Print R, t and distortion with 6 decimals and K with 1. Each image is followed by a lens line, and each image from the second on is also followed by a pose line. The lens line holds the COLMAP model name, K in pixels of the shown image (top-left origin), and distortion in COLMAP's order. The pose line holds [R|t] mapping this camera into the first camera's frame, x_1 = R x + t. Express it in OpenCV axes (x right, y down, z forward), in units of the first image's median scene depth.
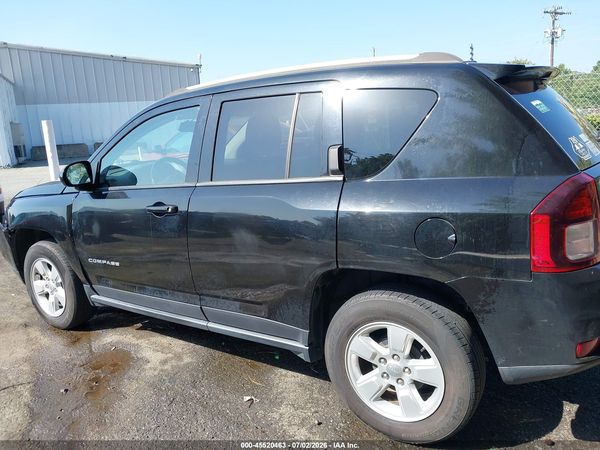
lens RADIAL K [[470.2, 0, 299.4], [0, 470.2, 225.0], [0, 0, 1]] dist [0.002635, -0.022787]
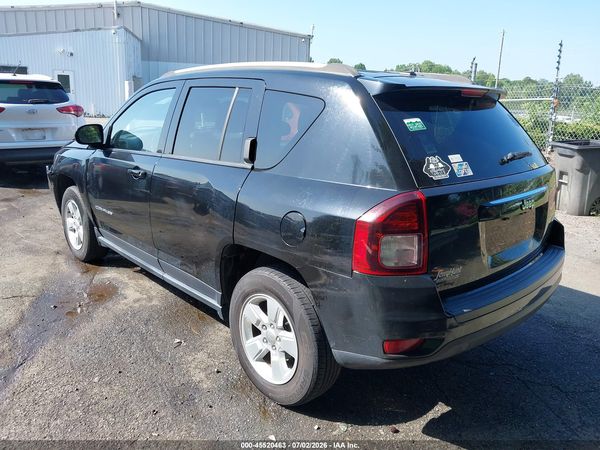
lens RADIAL K [[470.2, 0, 297.0], [0, 470.2, 221.8], [0, 0, 1]] dist [0.002635, -0.022787]
pose [[0.967773, 0.152786, -0.200179, 0.343099], [-0.143497, 0.987818, 0.060207, -0.038834], [0.206939, -0.029542, 0.977908, -0.081716]]
